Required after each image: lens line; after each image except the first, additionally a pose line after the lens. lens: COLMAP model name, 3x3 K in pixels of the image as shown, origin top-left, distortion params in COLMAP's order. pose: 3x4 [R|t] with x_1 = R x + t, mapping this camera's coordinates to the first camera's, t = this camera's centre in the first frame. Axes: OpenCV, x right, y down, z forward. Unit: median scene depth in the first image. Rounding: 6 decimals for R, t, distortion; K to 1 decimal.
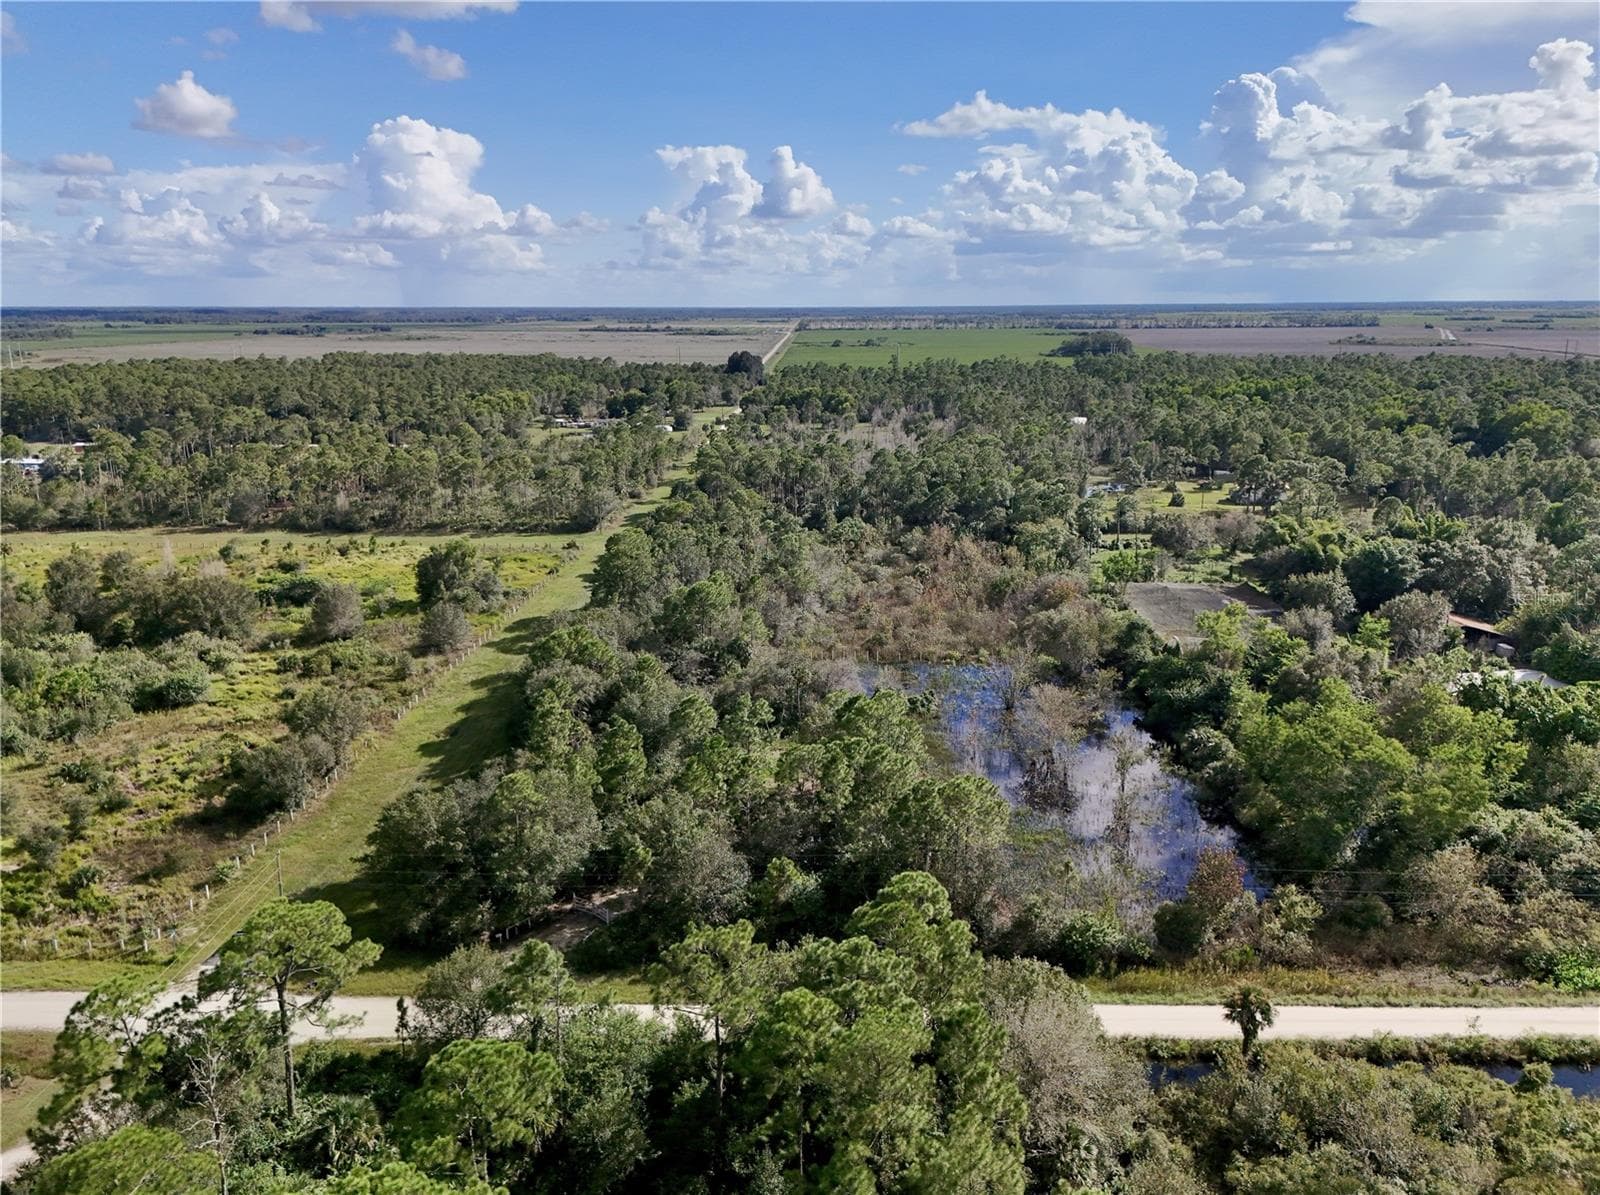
lens RADIAL K [[1167.6, 0, 797.2], [0, 1167.6, 632.4], [0, 0, 1]] dist [0.053697, -0.054702]
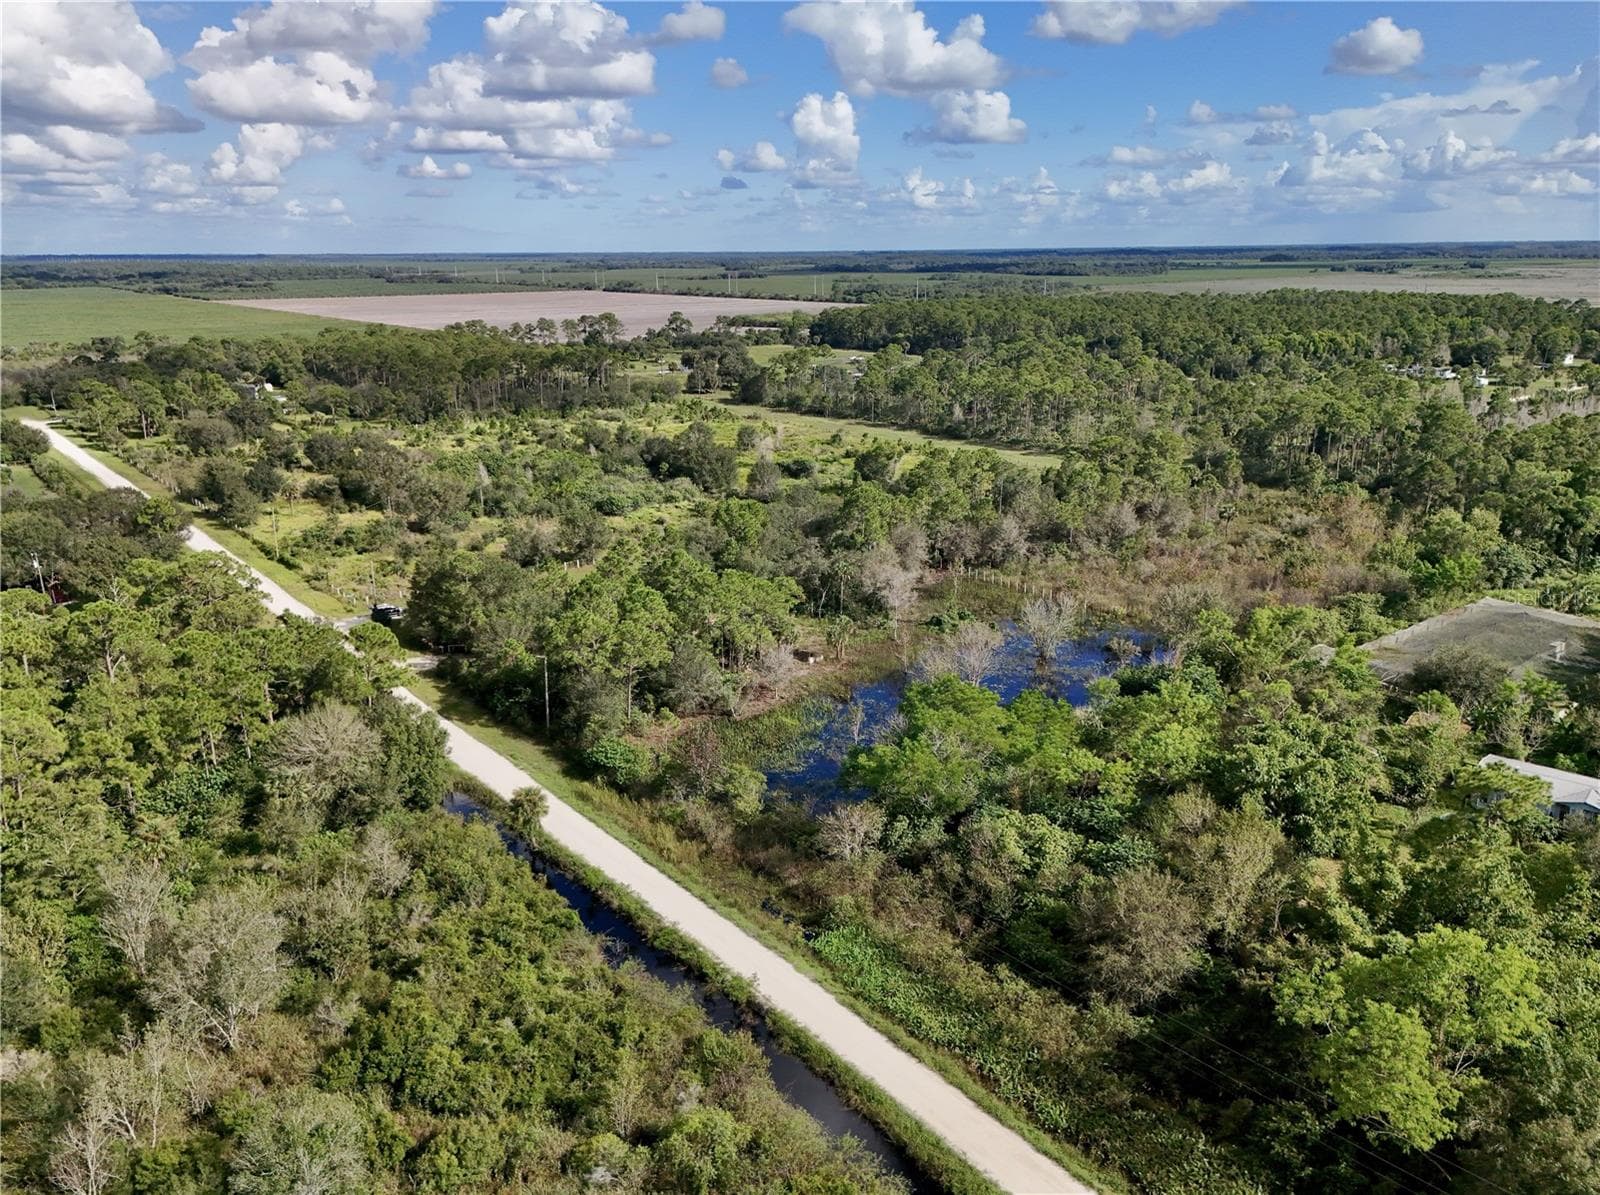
lens RADIAL K [[1175.8, 0, 798.3], [0, 1175.8, 596.5], [0, 0, 1]] dist [0.058342, -0.051016]
pose [[0.633993, 0.213619, -0.743249, 0.686686], [-0.199089, 0.973782, 0.110053, -0.045259], [0.747273, 0.078200, 0.659900, 0.164110]]
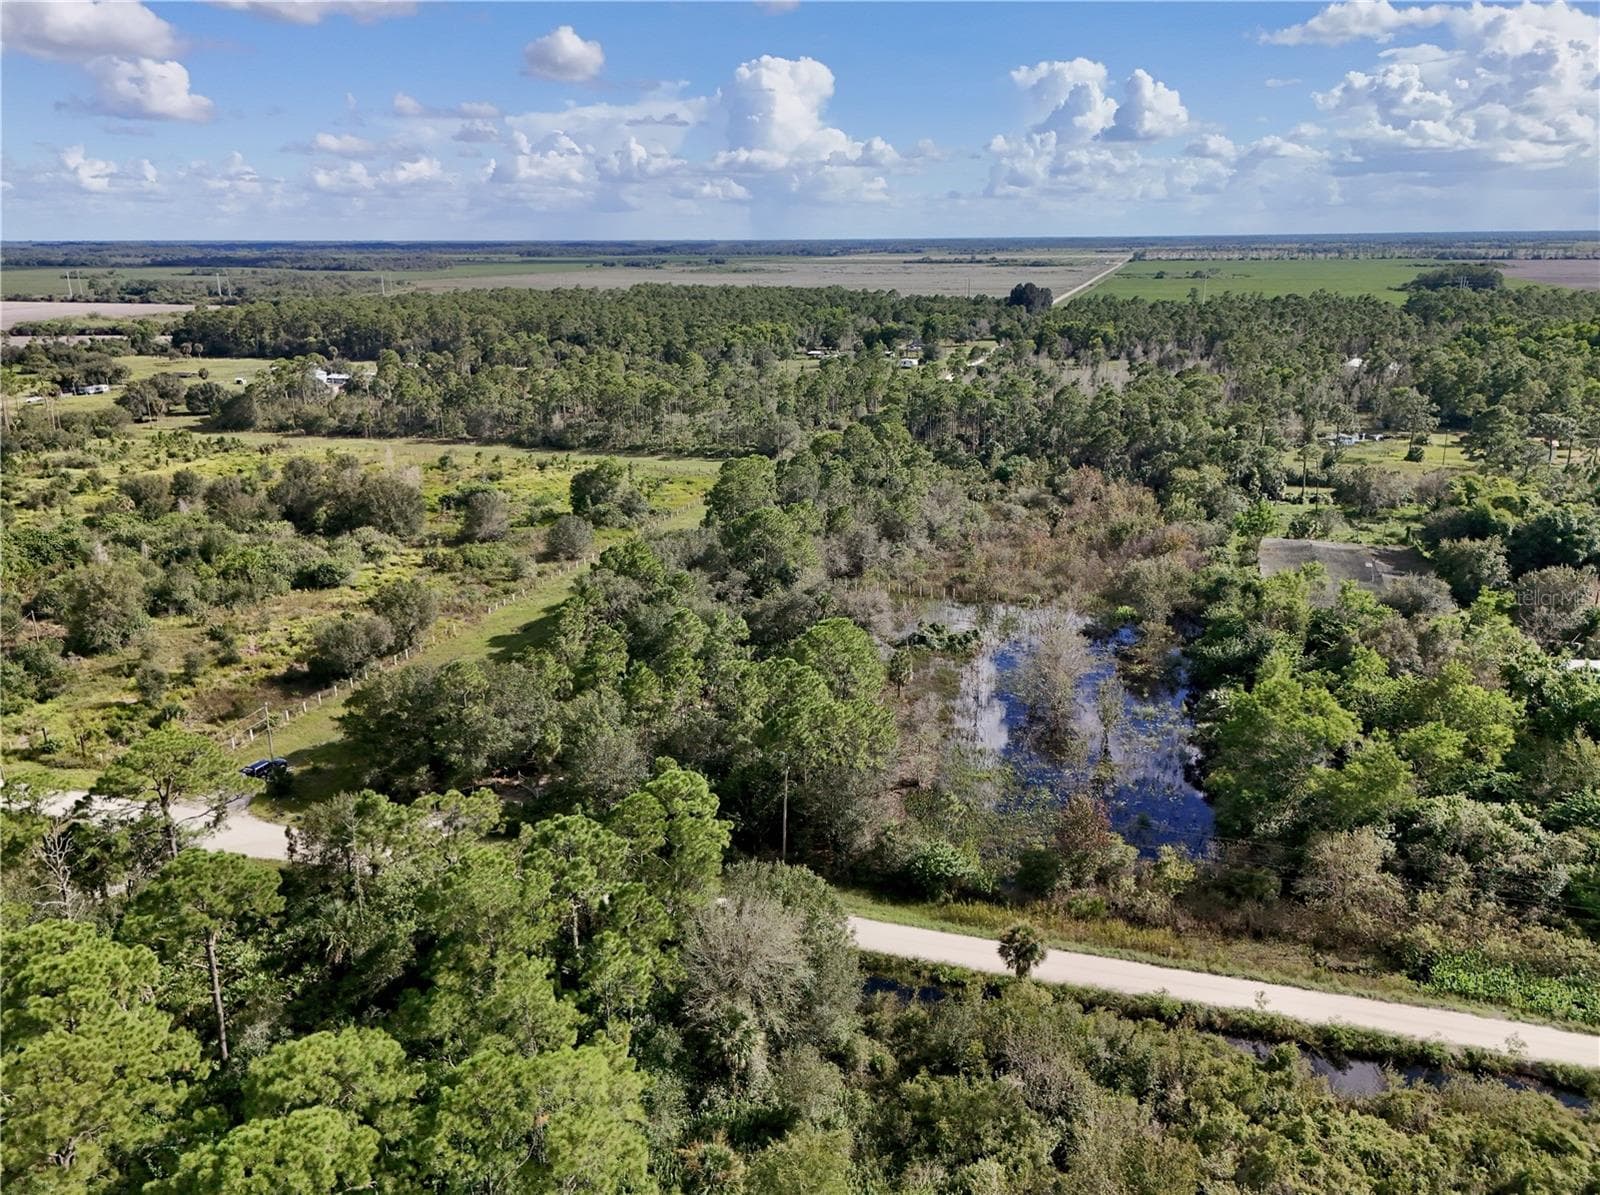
lens RADIAL K [[1174.9, 0, 797.5], [0, 1174.9, 633.8], [0, 0, 1]] dist [0.050212, -0.050972]
pose [[0.961996, 0.084493, -0.259662, 0.206929], [-0.070639, 0.995558, 0.062247, 0.001486], [0.263768, -0.041539, 0.963691, -0.006348]]
